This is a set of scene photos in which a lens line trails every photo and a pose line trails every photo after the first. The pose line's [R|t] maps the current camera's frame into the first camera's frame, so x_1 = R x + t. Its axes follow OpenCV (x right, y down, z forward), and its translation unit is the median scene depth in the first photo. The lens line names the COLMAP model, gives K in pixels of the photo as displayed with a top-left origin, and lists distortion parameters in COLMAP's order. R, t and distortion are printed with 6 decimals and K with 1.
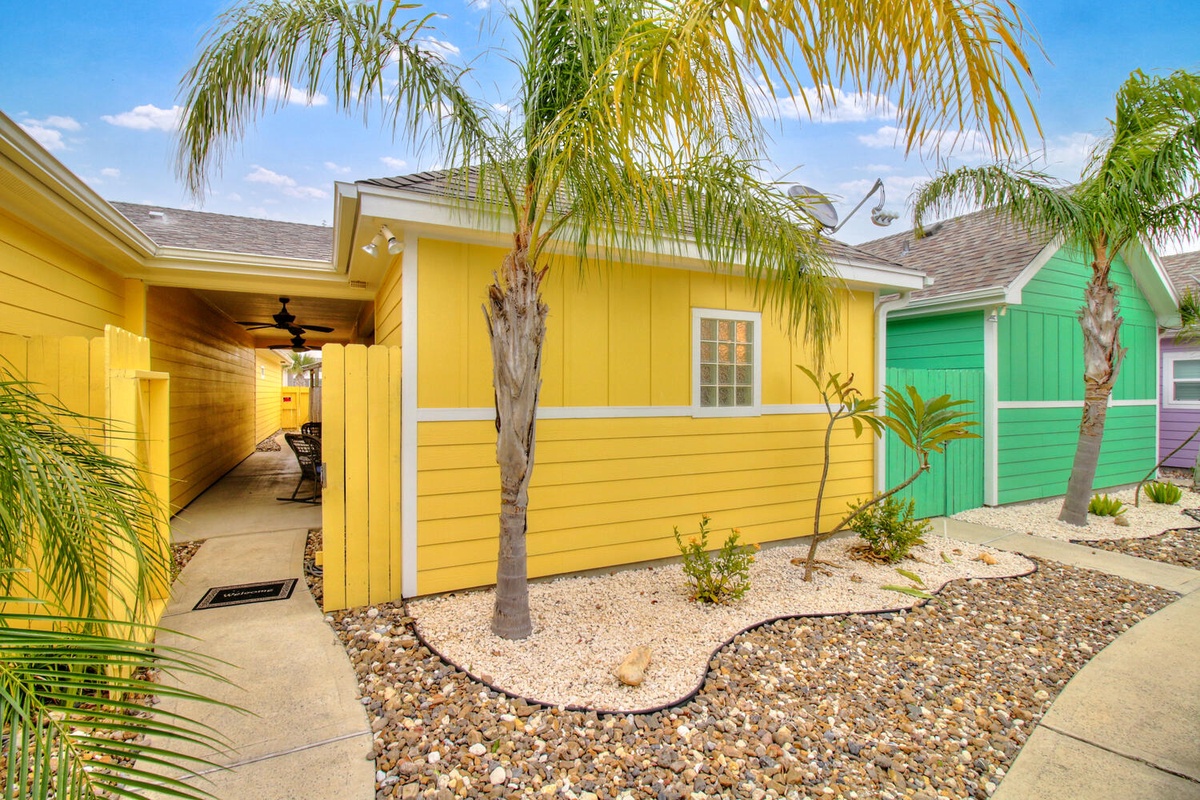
lens RADIAL K [[552.7, 0, 604.2], [0, 552.7, 393.4], [0, 0, 1]] dist [0.000252, -0.013097]
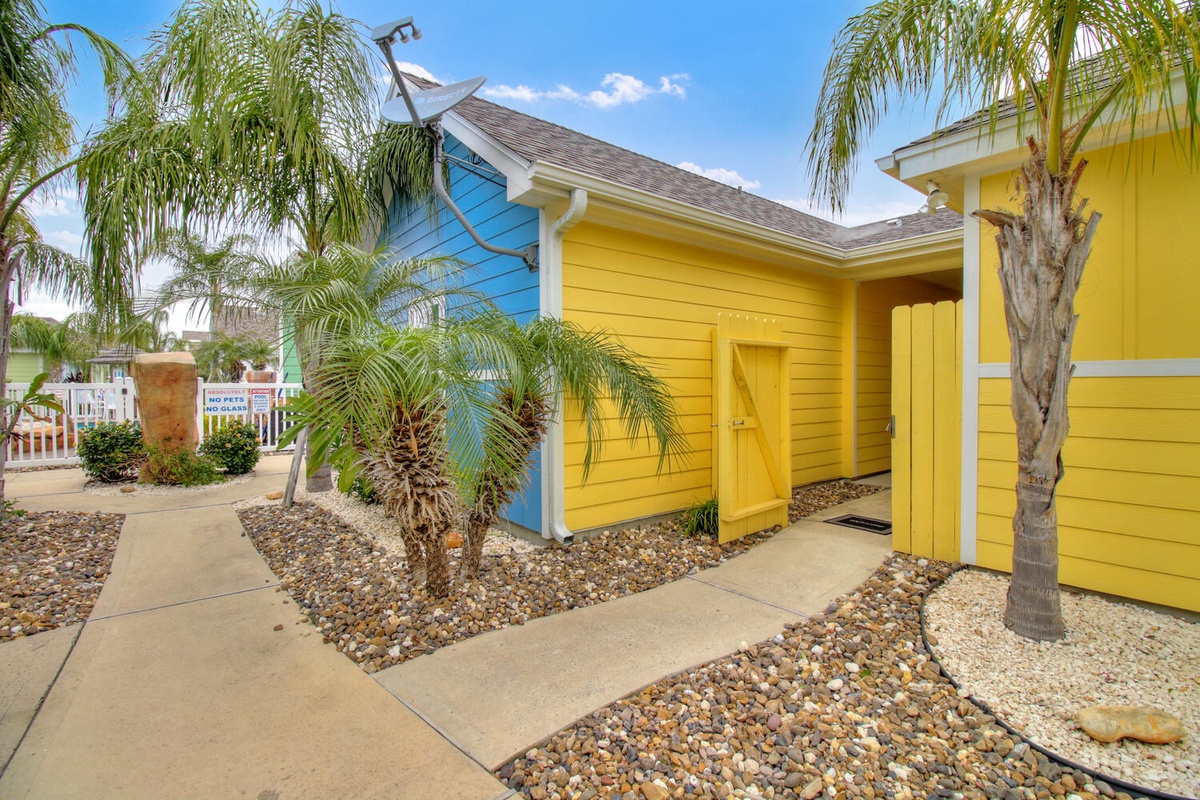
lens RADIAL K [[552.7, 0, 604.2], [0, 552.7, 393.4], [0, 0, 1]] dist [0.000252, -0.013097]
pose [[0.214703, 0.012911, -0.976594, 0.427382], [0.000338, 0.999912, 0.013293, 0.063865], [0.976679, -0.003184, 0.214679, 0.187705]]
